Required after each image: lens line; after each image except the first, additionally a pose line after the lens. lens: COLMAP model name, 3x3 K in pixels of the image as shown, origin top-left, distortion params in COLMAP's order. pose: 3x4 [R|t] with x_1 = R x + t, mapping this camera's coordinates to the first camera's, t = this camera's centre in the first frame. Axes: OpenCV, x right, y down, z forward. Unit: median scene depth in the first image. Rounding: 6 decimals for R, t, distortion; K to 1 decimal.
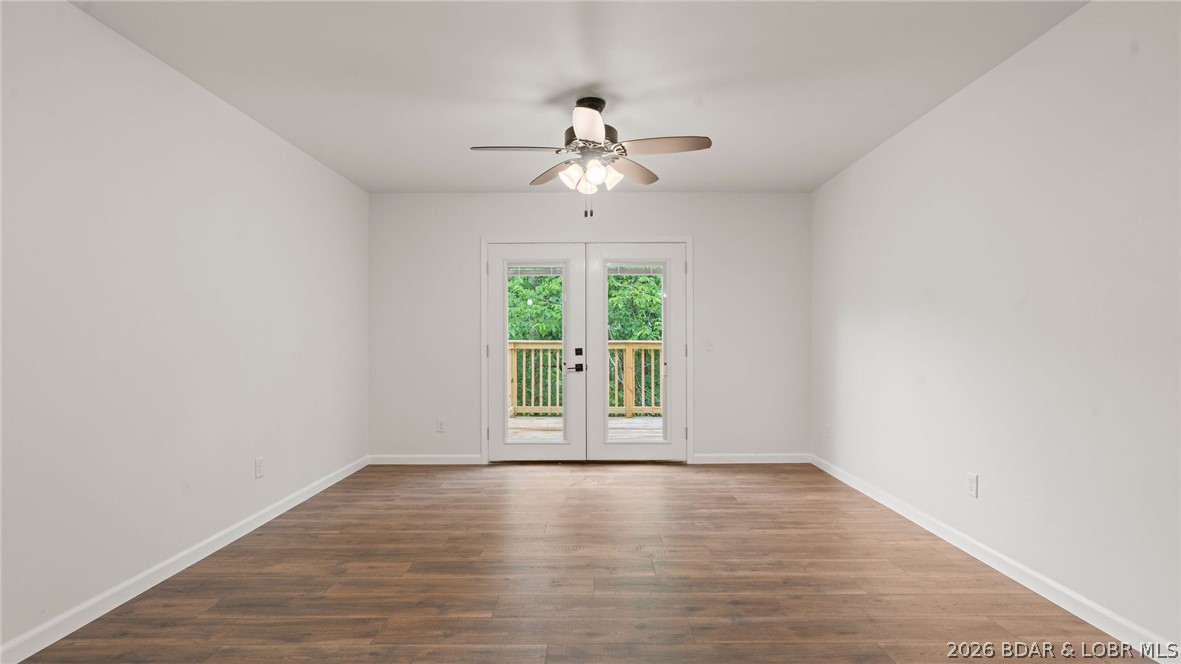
lens RADIAL K [[536.3, 0, 593.3], [0, 536.3, 336.5], [0, 0, 1]] dist [-0.009268, 0.002534]
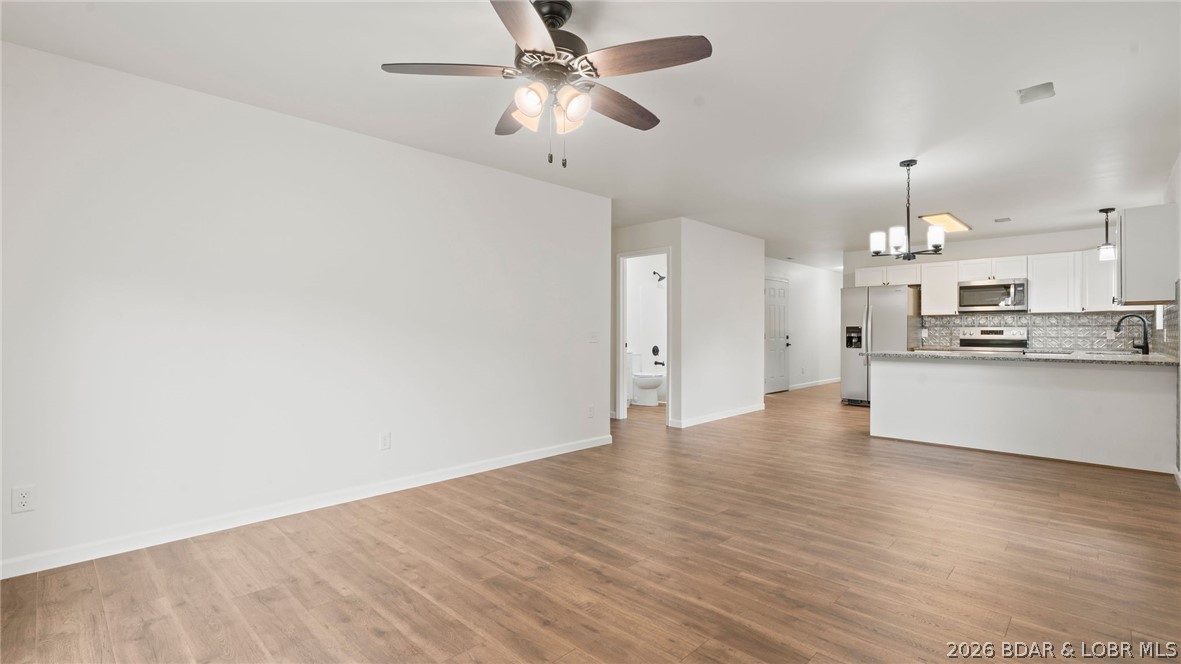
lens RADIAL K [[536.3, 0, 591.7], [0, 536.3, 333.0], [0, 0, 1]] dist [-0.009268, 0.002534]
pose [[-0.718316, 0.000723, 0.695717, -0.503395], [-0.000003, 0.999999, -0.001042, 0.007948], [-0.695717, -0.000751, -0.718316, 1.360040]]
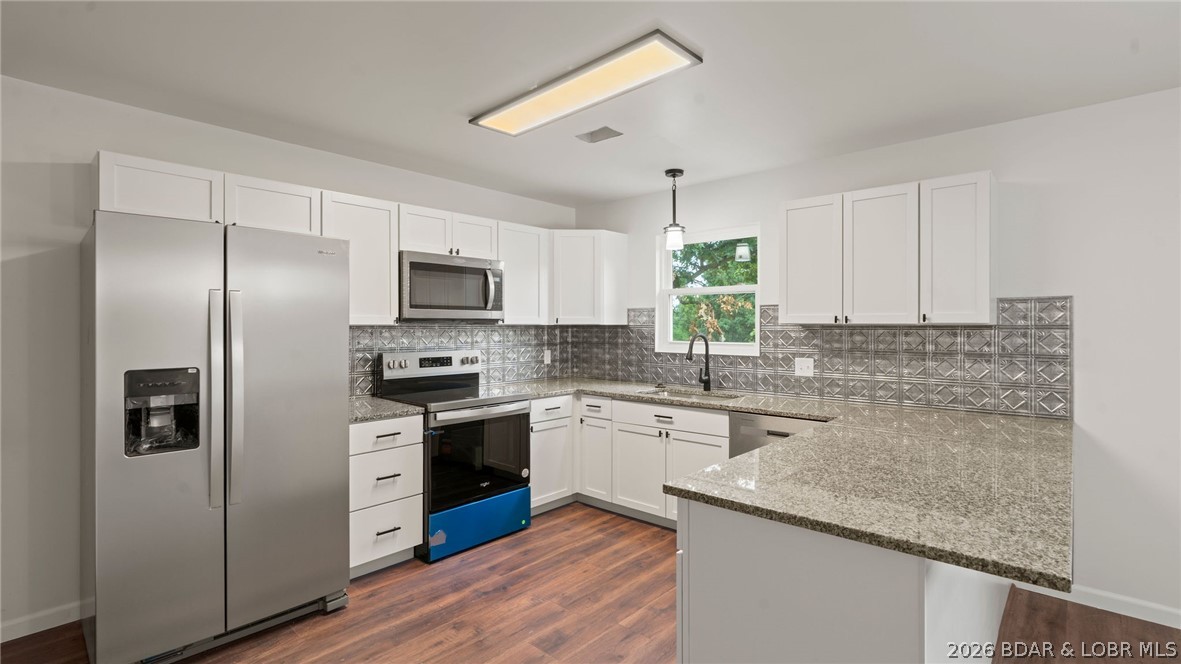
lens RADIAL K [[536.3, 0, 594.2], [0, 536.3, 323.9], [0, 0, 1]] dist [-0.009268, 0.002534]
pose [[-0.671680, 0.001128, -0.740840, 0.462366], [0.002799, 0.999996, -0.001015, -0.074447], [0.740836, -0.002755, -0.671681, -0.434146]]
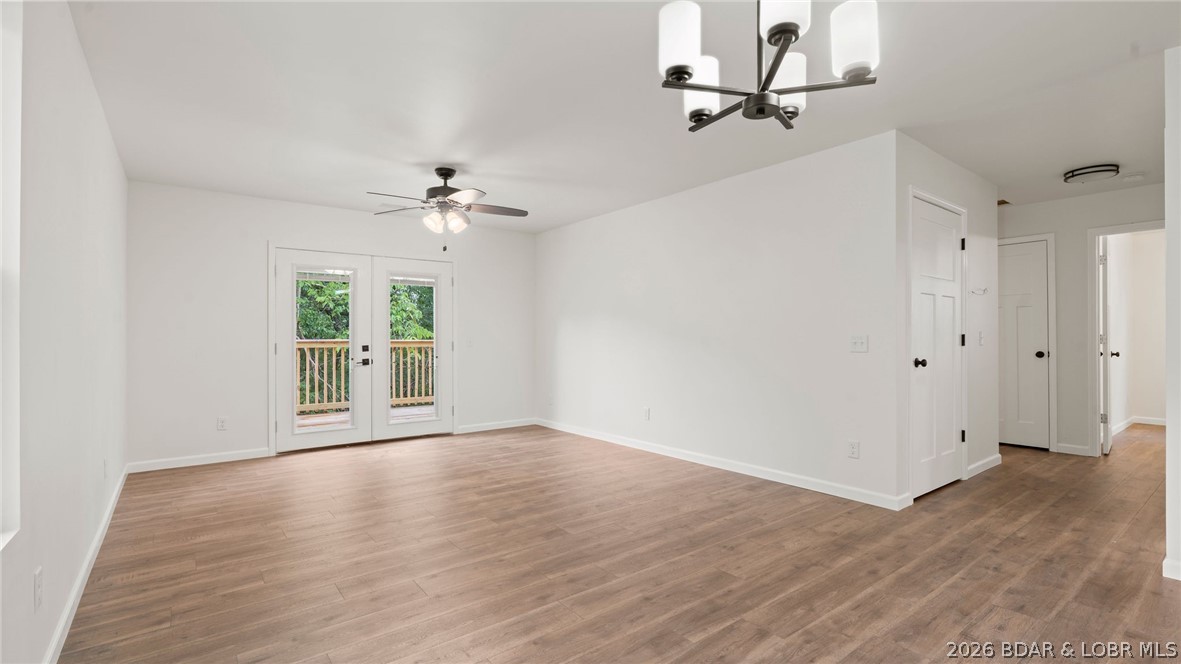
lens RADIAL K [[536.3, 0, 592.9], [0, 536.3, 334.5], [0, 0, 1]] dist [-0.009268, 0.002534]
pose [[0.790190, 0.001403, 0.612860, -0.515029], [0.000015, 0.999997, -0.002309, 0.001541], [-0.612862, 0.001833, 0.790188, -0.328605]]
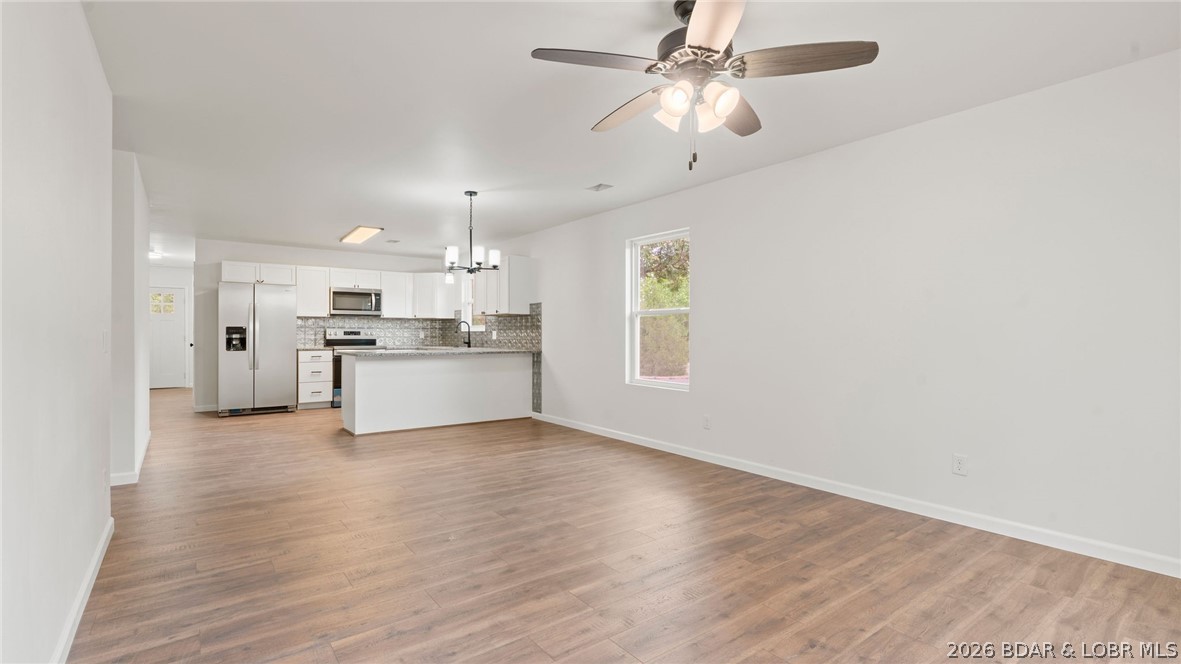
lens RADIAL K [[536.3, 0, 593.1], [0, 536.3, 341.9], [0, 0, 1]] dist [-0.009268, 0.002534]
pose [[-0.797256, 0.011629, -0.603529, 0.491996], [0.001773, 0.999855, 0.016923, 0.003408], [0.603639, 0.012422, -0.797161, 1.364236]]
